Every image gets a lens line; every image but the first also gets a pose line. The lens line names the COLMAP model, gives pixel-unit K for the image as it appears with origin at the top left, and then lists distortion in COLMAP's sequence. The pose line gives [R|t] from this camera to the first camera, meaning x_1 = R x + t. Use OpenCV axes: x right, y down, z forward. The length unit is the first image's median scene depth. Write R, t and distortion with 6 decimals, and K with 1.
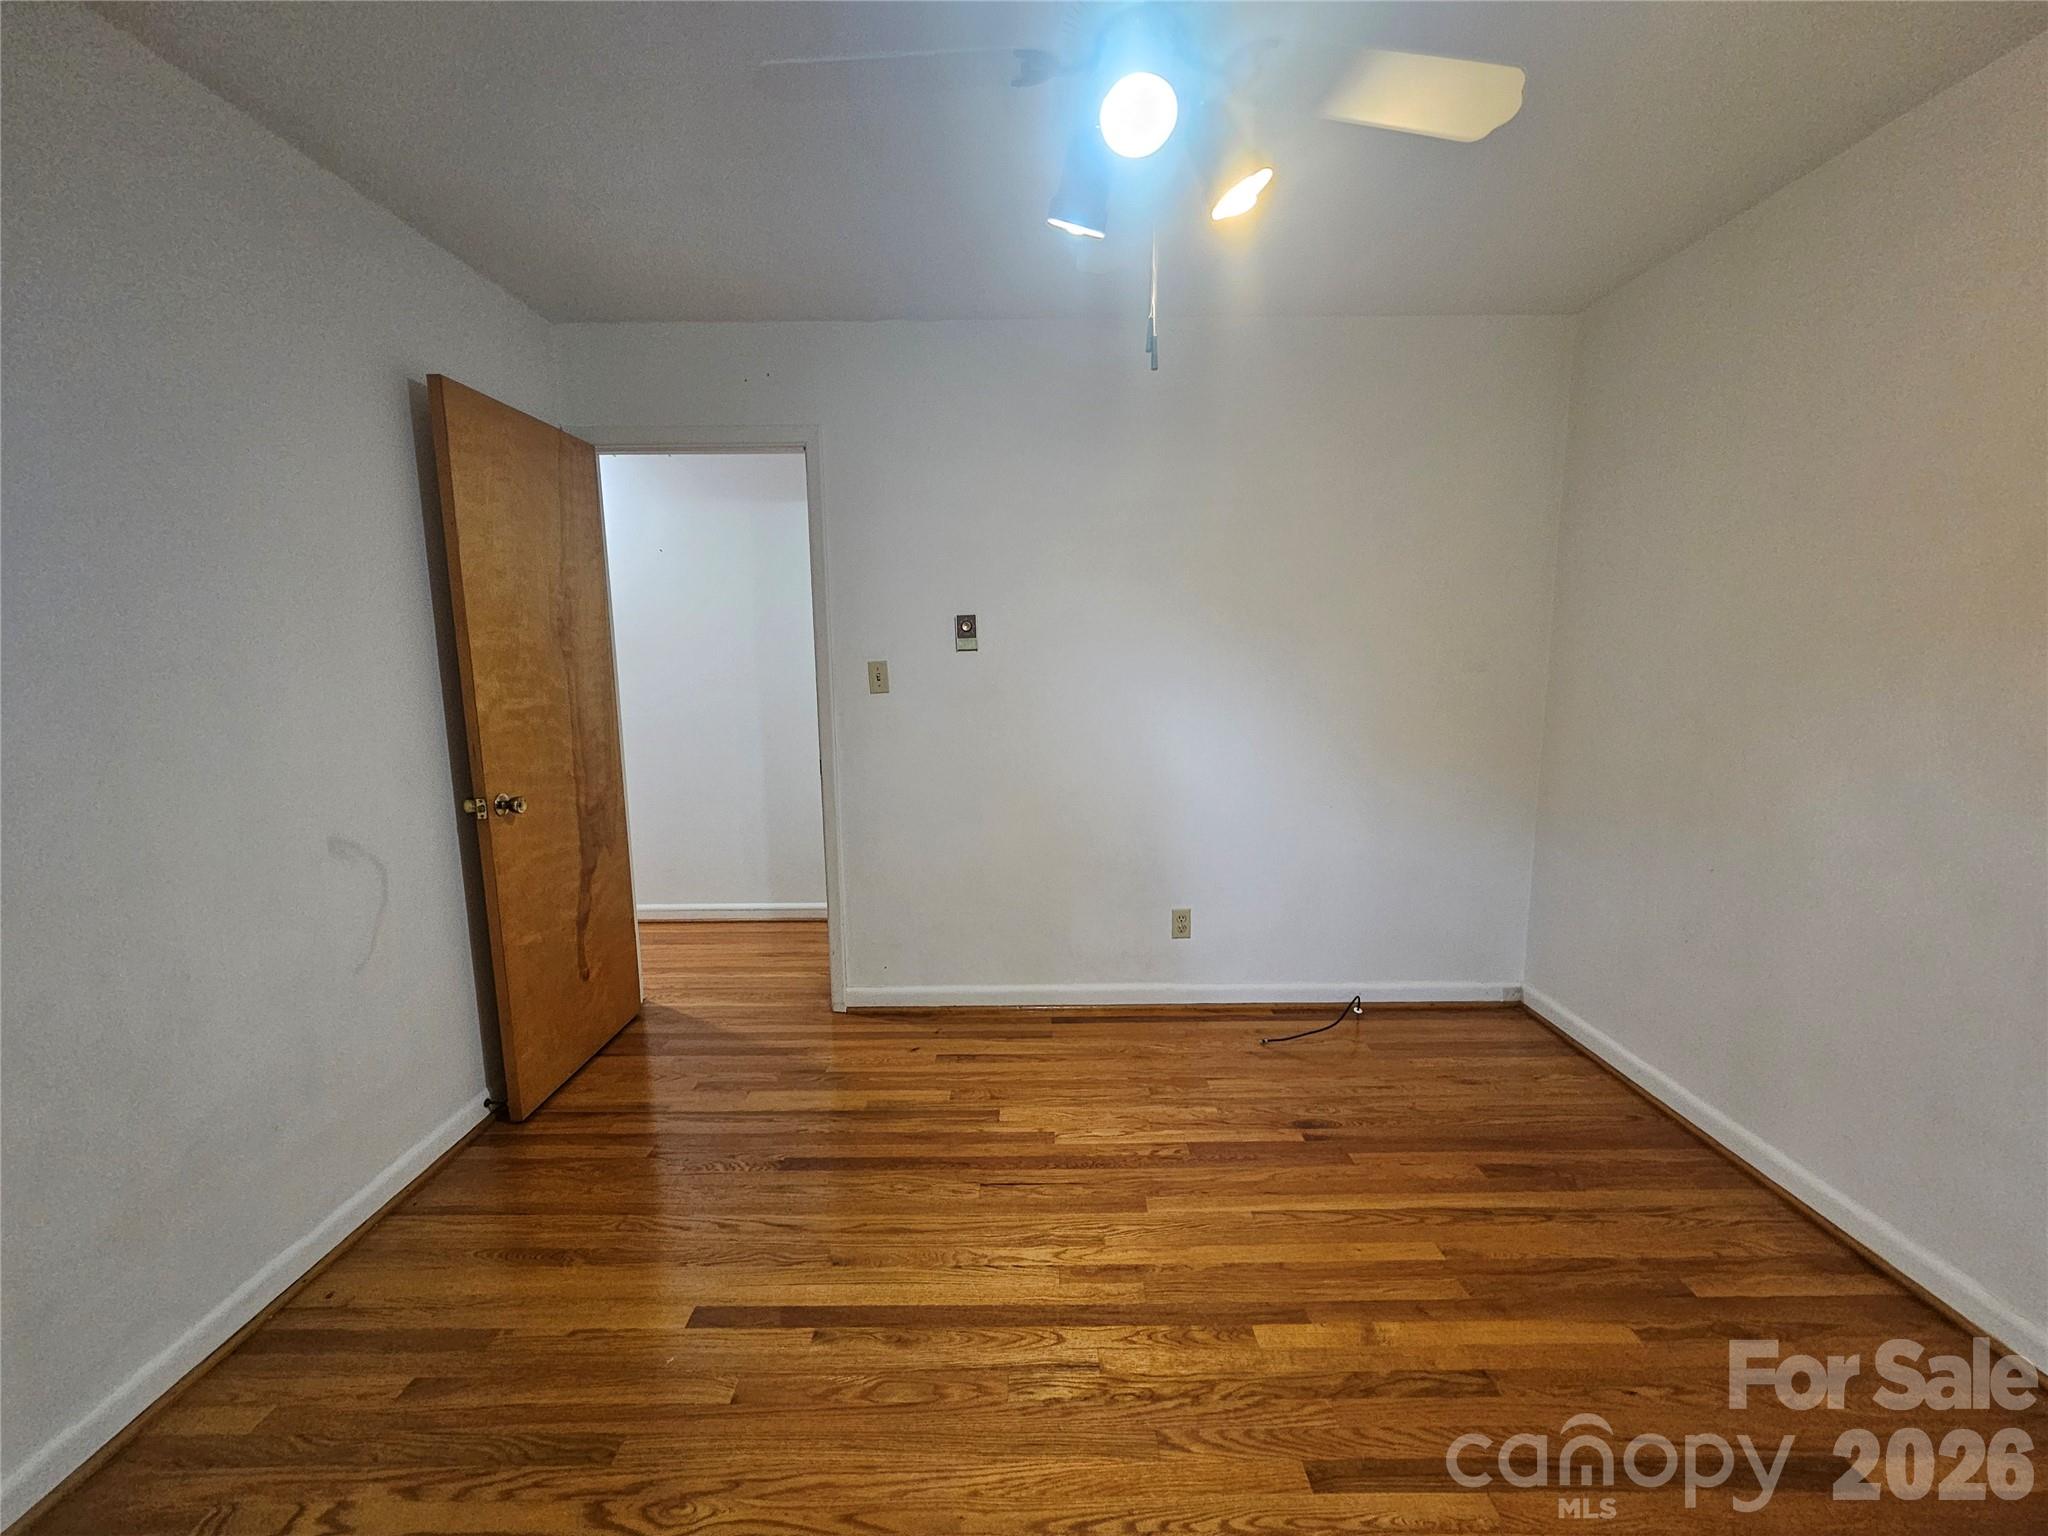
lens RADIAL K [[837.1, 0, 1027.6], [0, 837.1, 771.1], [0, 0, 1]] dist [-0.001346, 0.000054]
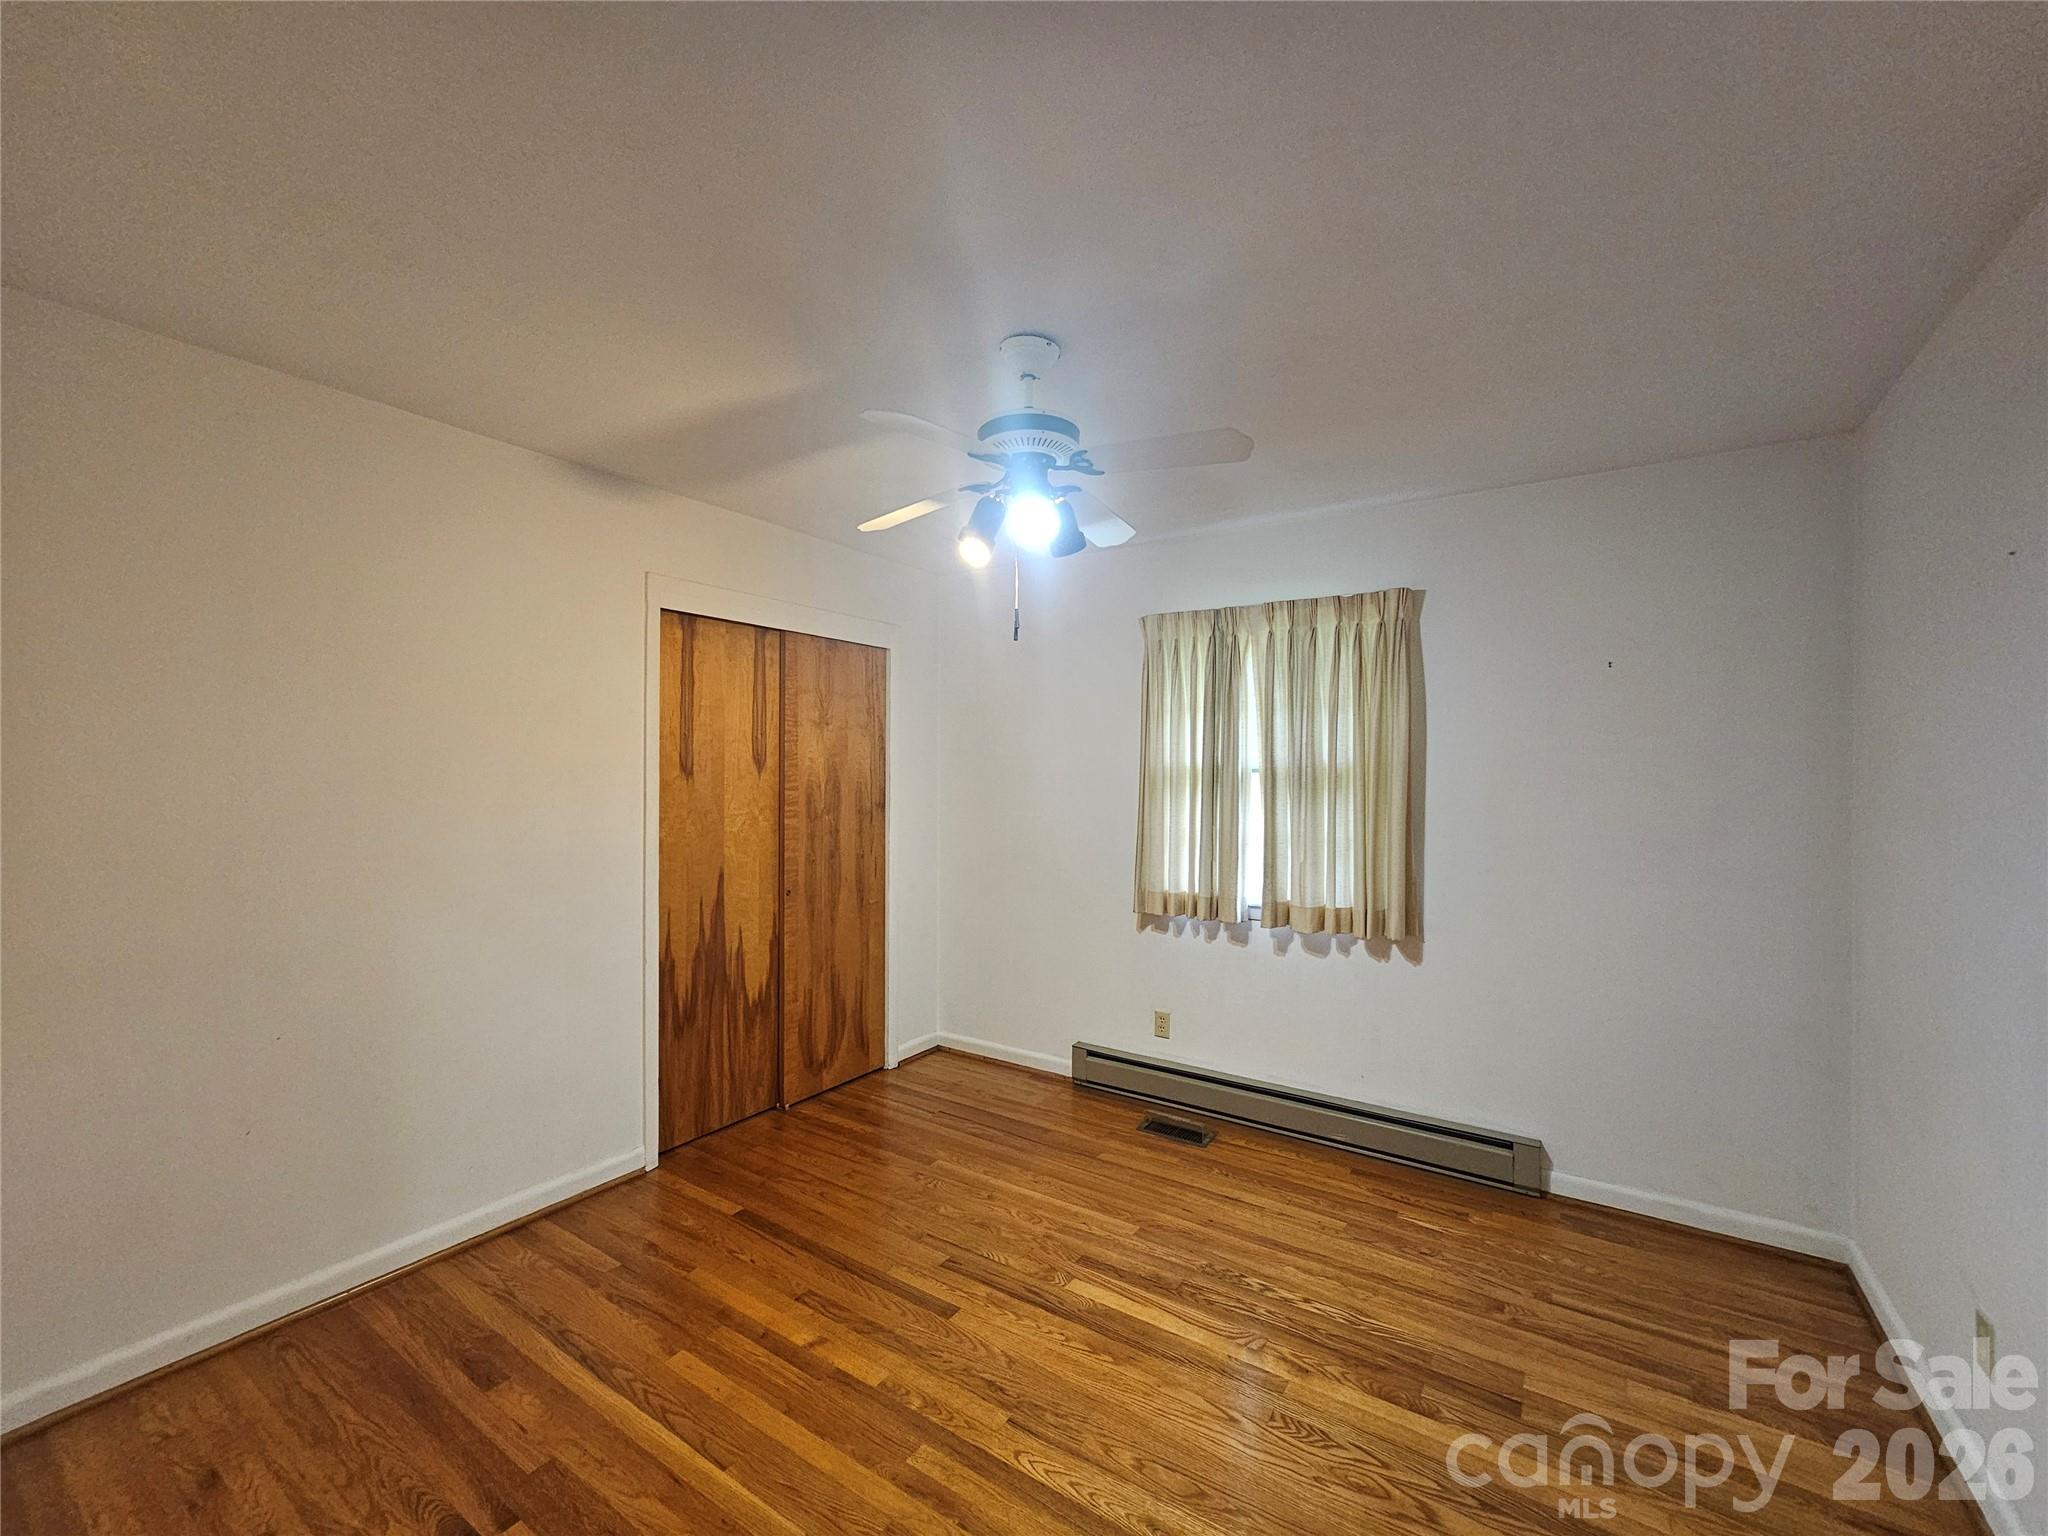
lens RADIAL K [[837.1, 0, 1024.1], [0, 837.1, 773.2], [0, 0, 1]] dist [-0.001346, 0.000054]
pose [[-0.828875, 0.000993, 0.559433, -0.541862], [0.077215, 0.990630, 0.112646, -0.292638], [-0.554079, 0.136567, -0.821186, 1.673287]]
